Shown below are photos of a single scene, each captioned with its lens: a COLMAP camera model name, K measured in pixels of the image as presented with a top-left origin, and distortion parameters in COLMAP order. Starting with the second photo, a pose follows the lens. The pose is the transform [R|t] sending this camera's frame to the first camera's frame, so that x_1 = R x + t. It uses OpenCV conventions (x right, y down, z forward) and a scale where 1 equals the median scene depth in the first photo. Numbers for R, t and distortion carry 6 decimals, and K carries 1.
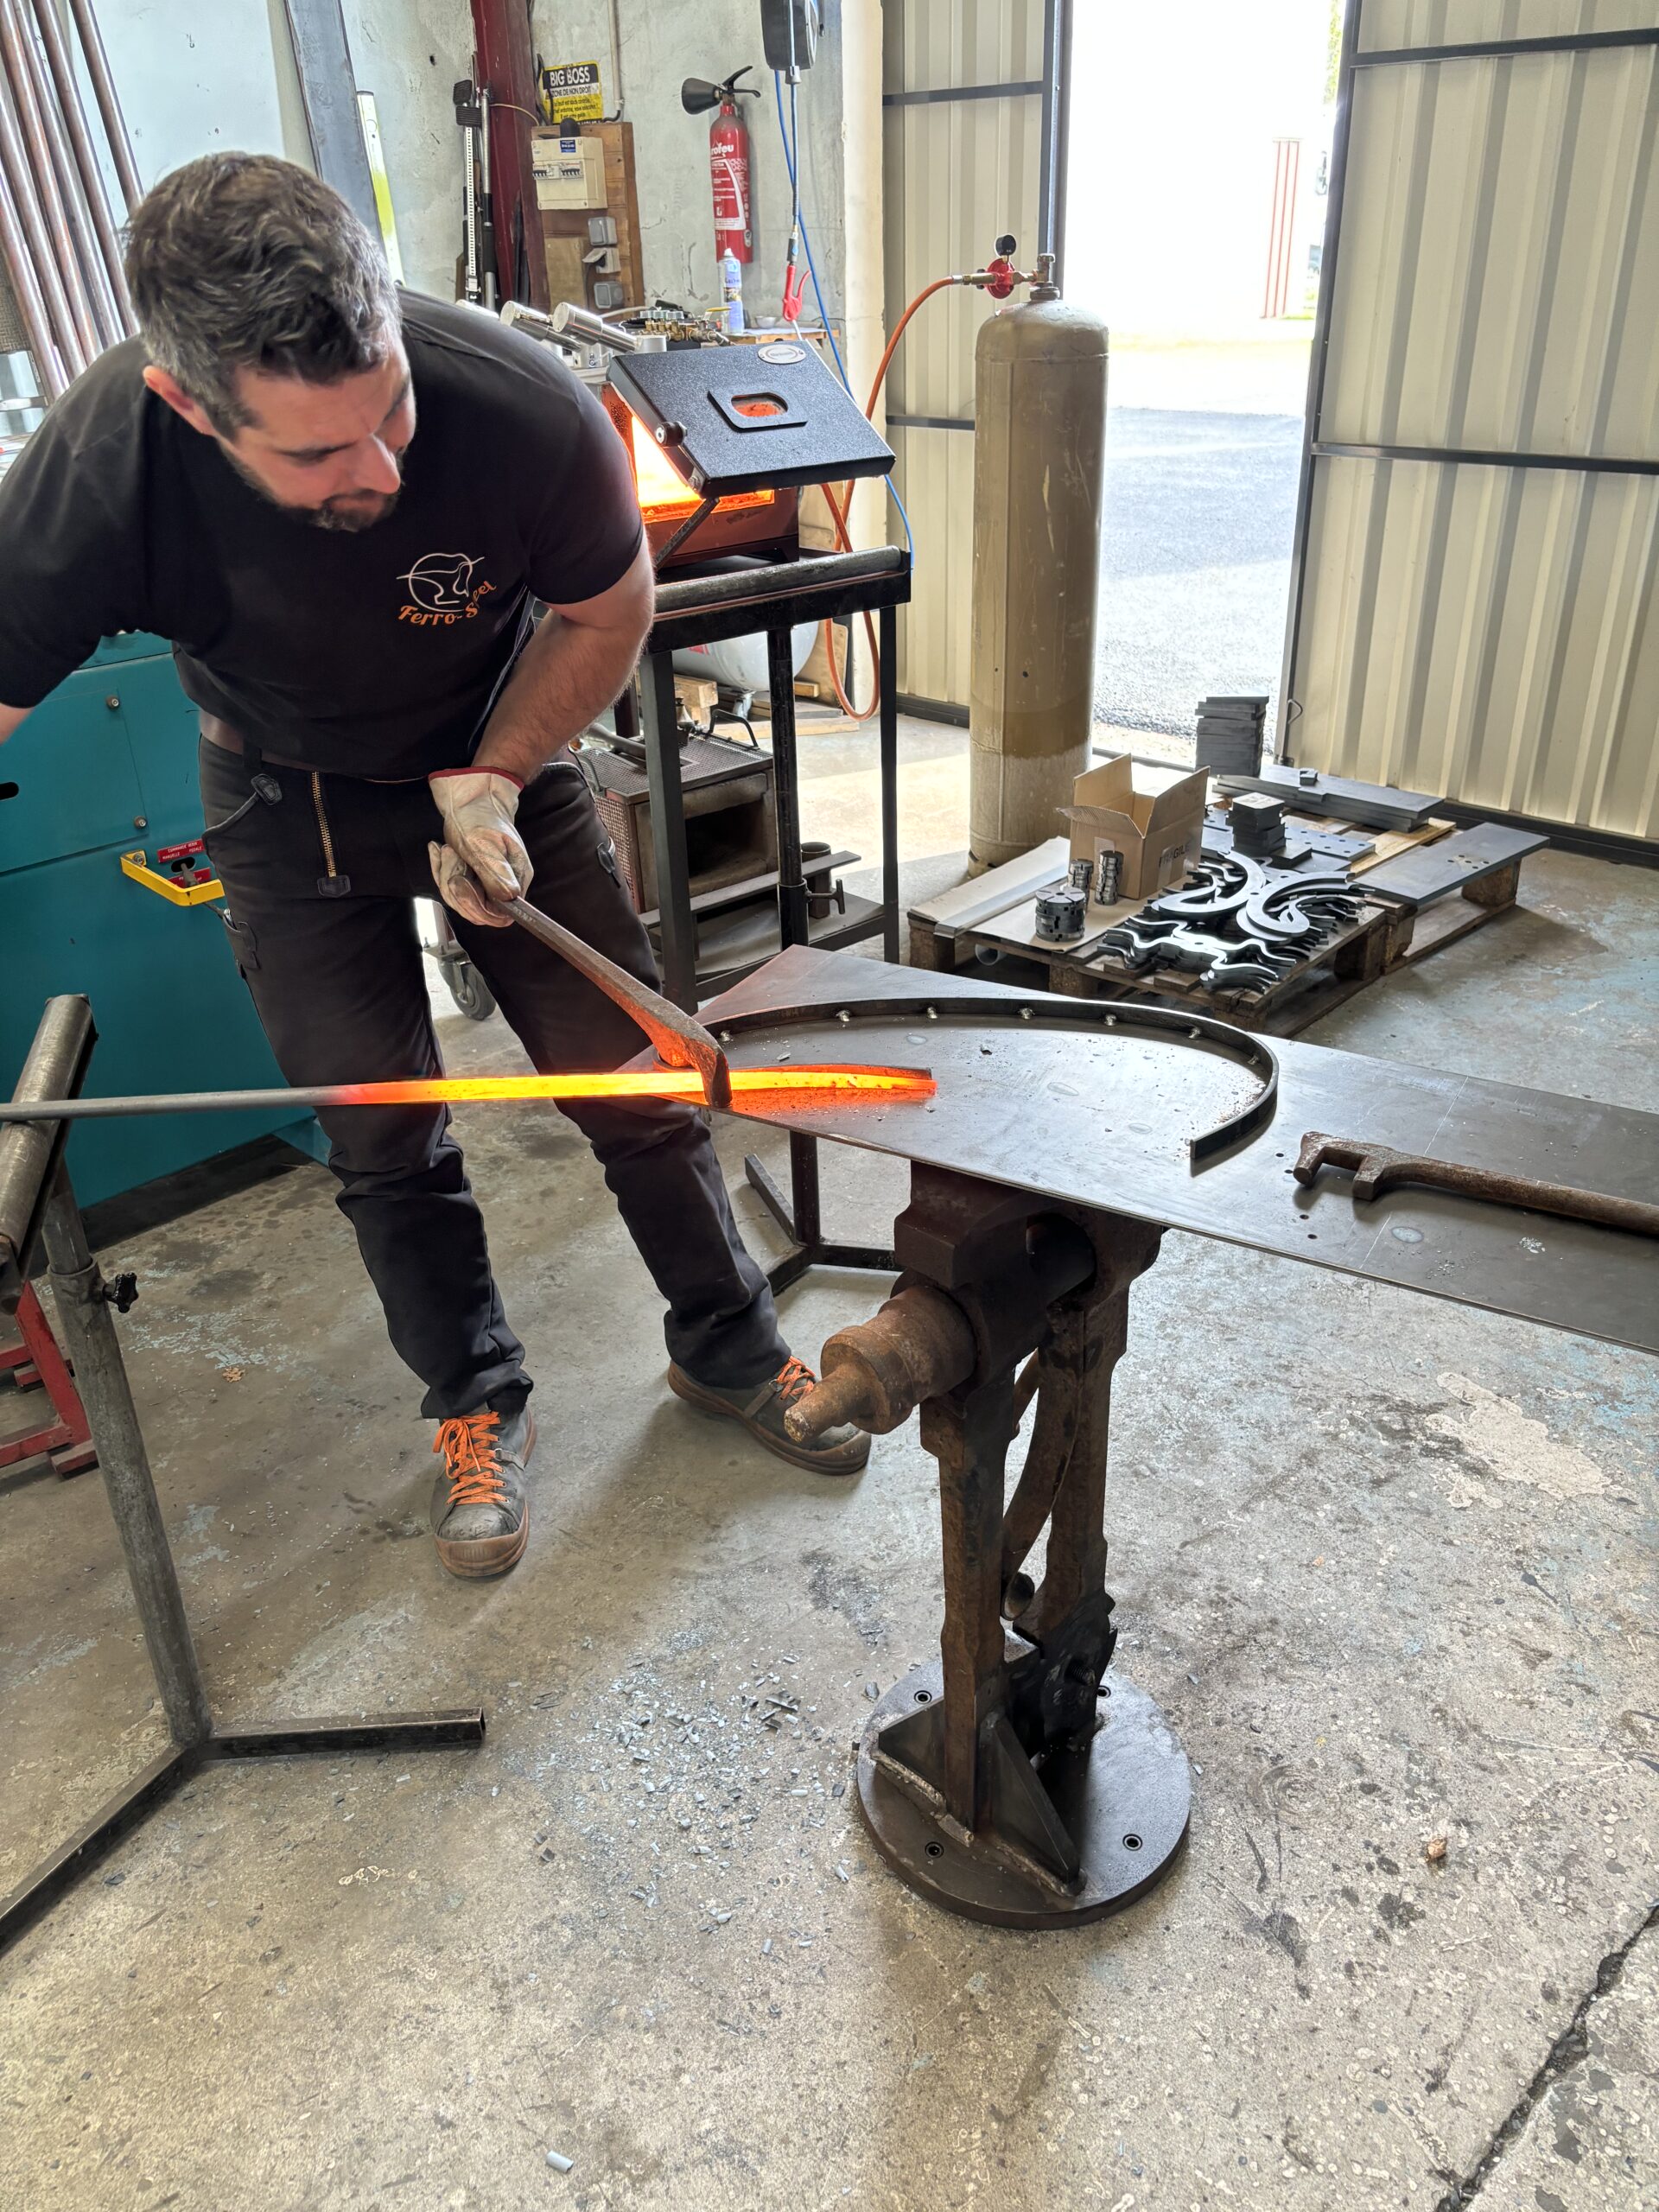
lens RADIAL K [[1656.0, 0, 823.2], [0, 1656.0, 1117.9], [0, 0, 1]] dist [0.066506, -0.076043]
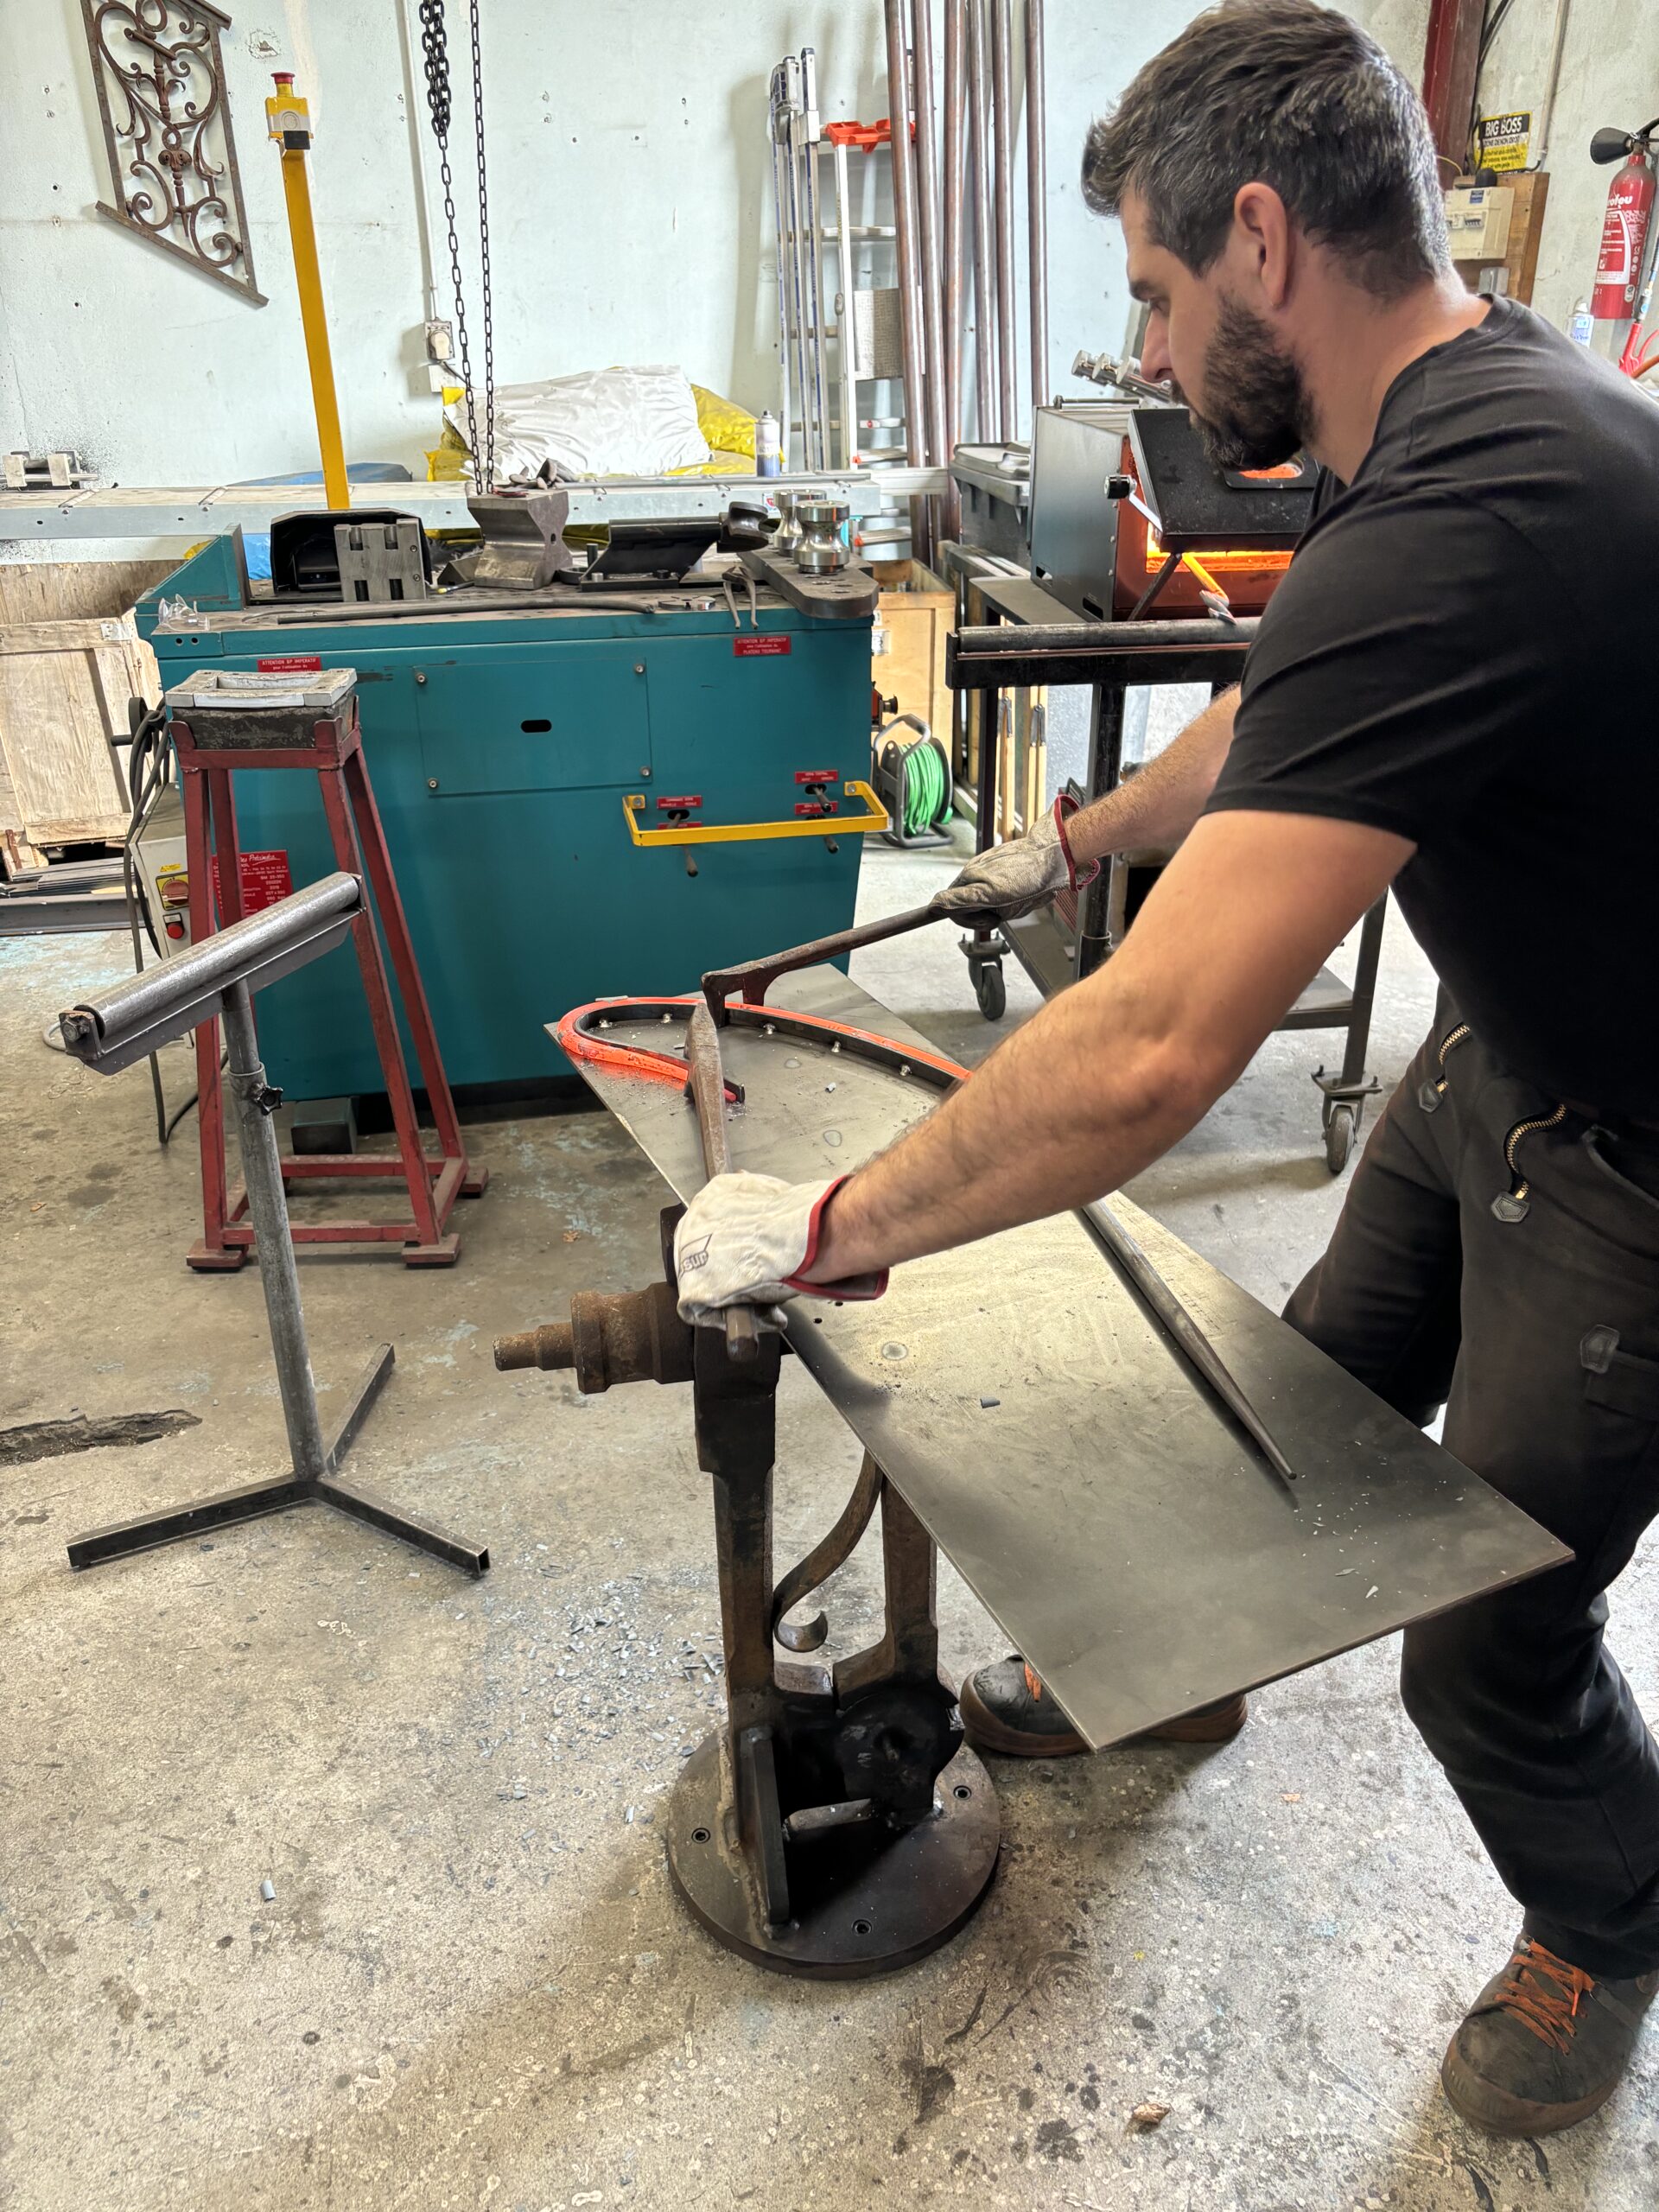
lens RADIAL K [[1656.0, 0, 828.4], [0, 1656.0, 1089.6], [0, 0, 1]] dist [0.066506, -0.076043]
pose [[0.823208, 0.264051, -0.502599, 0.497210], [-0.279748, 0.958989, 0.045625, -0.070557], [0.494034, 0.103042, 0.863315, 0.090014]]
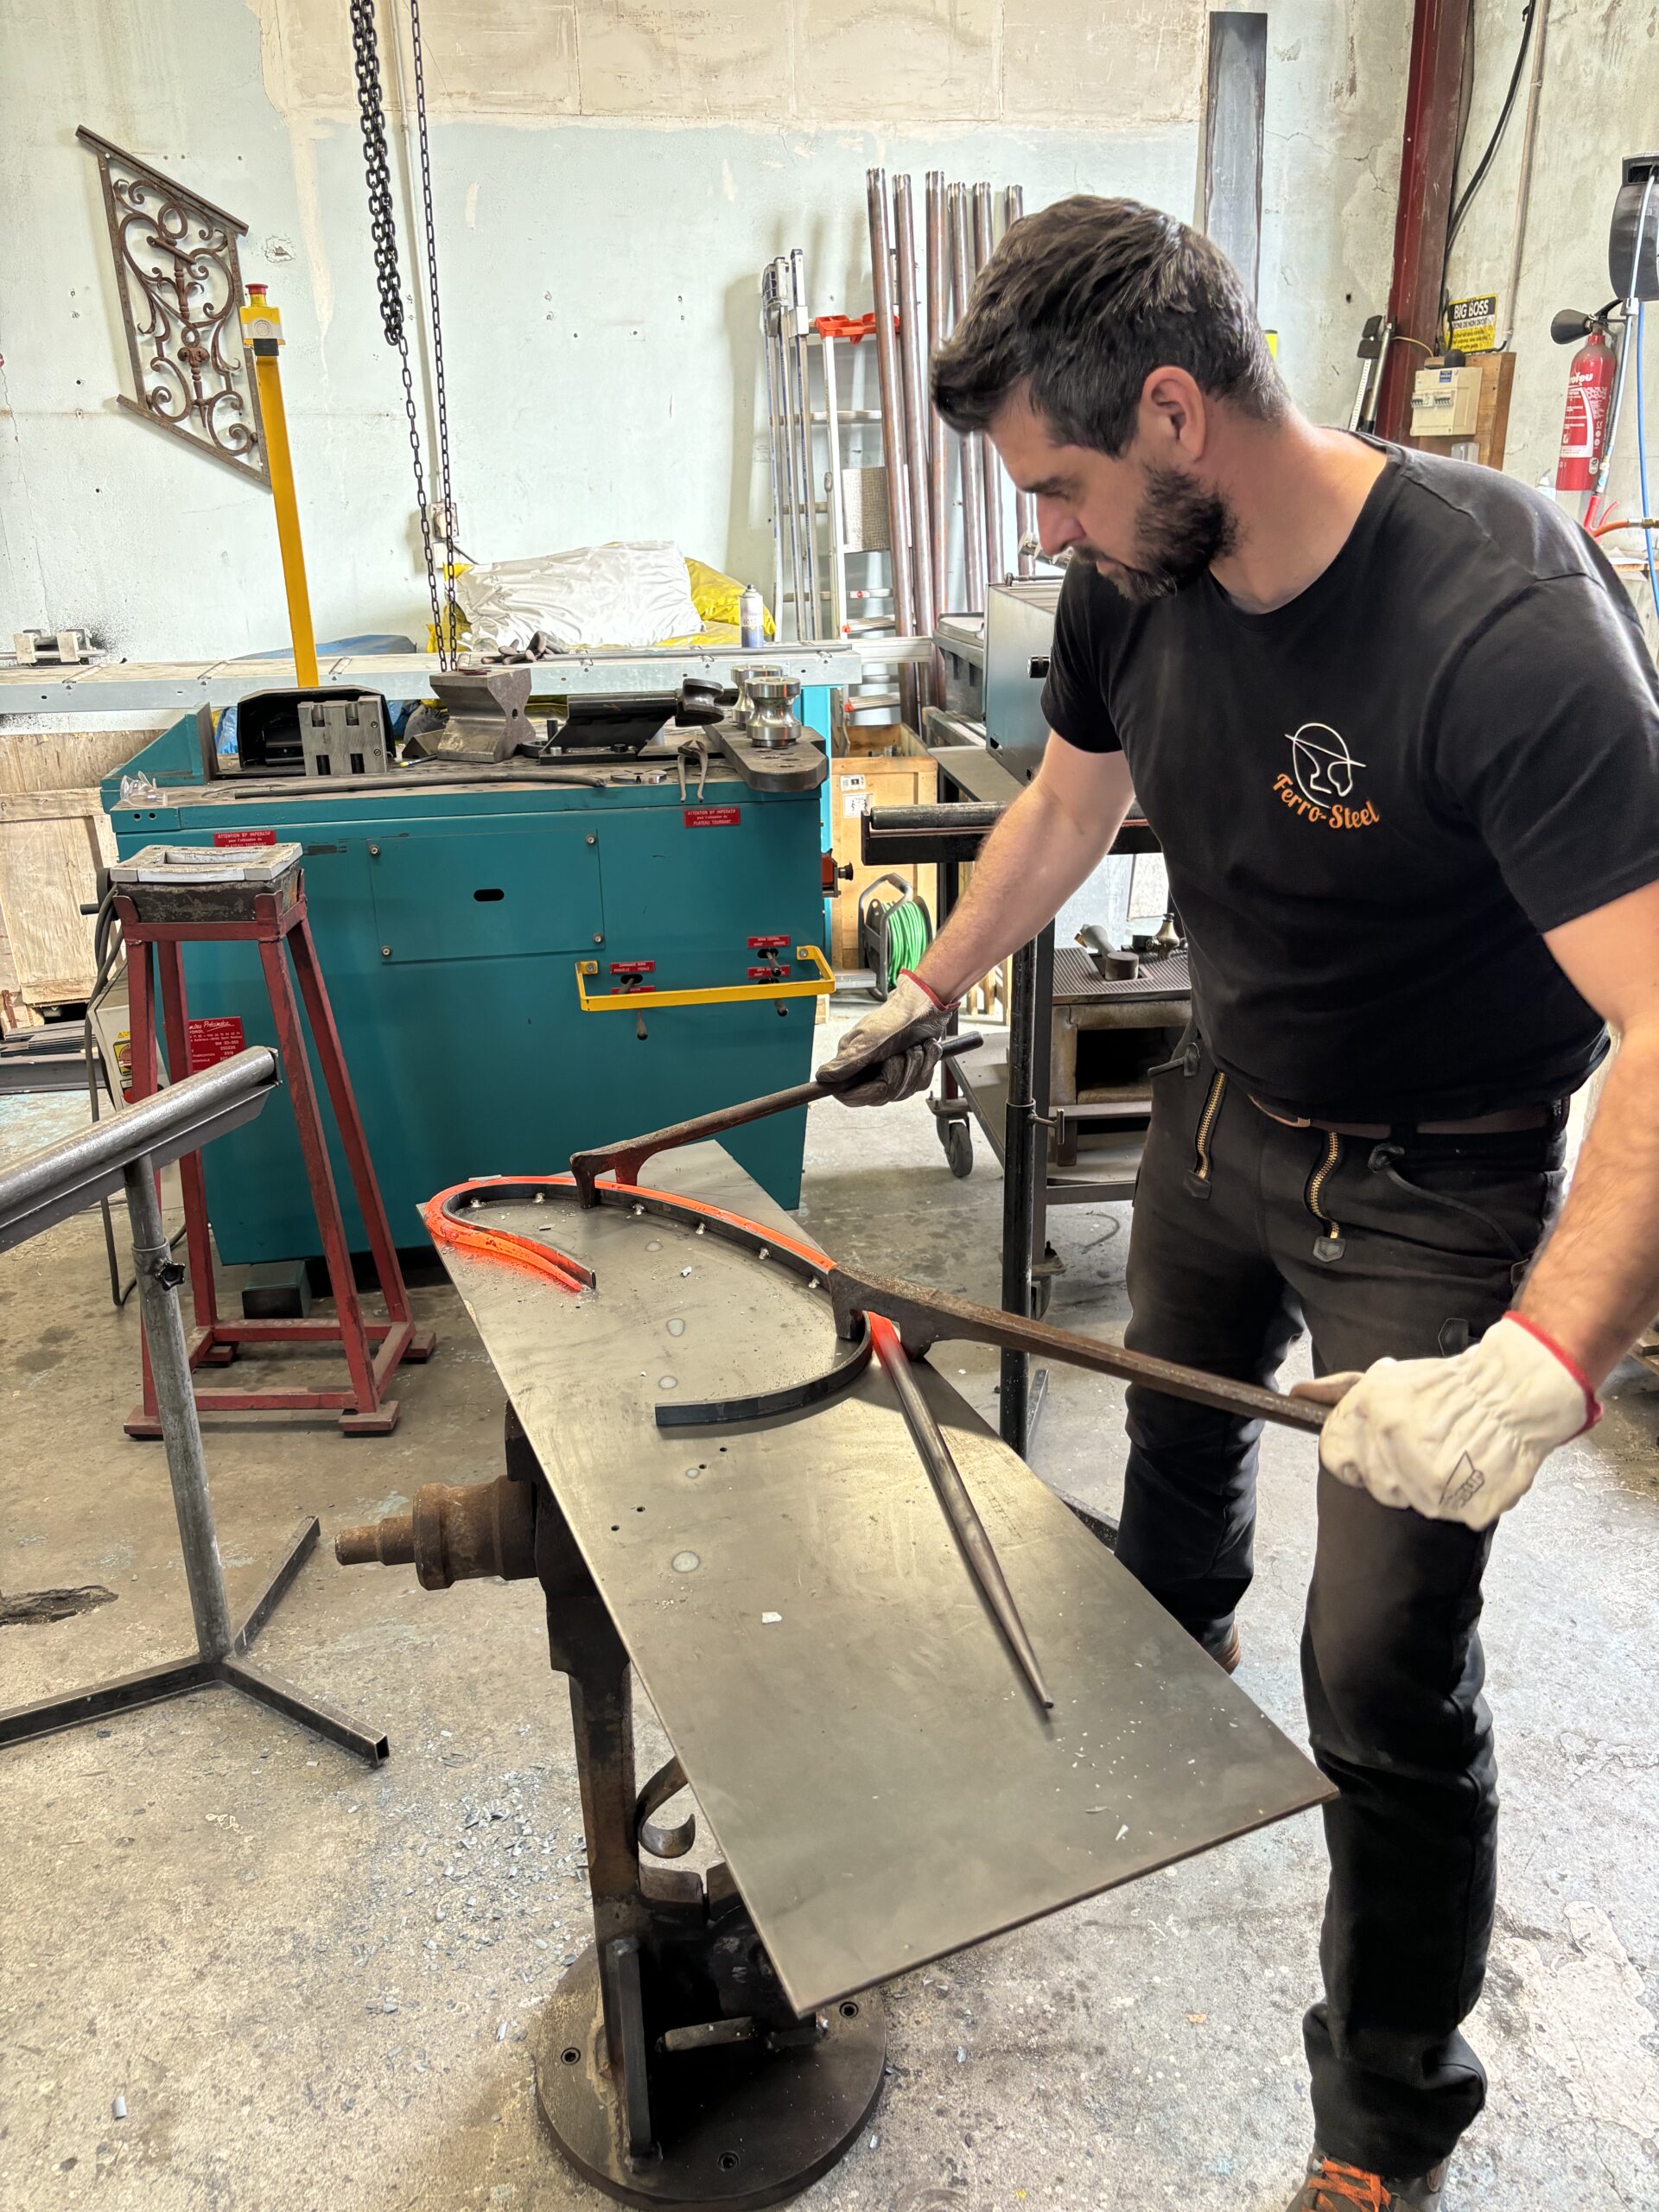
lens RADIAL K [[1656.0, 0, 830.6], [0, 1656.0, 1094.0], [0, 0, 1]] dist [0.066506, -0.076043]
pose [[0.811412, 0.220388, -0.541331, 0.565519], [-0.278820, 0.959961, -0.027108, -0.116841], [0.513682, 0.172930, 0.840372, 0.136407]]
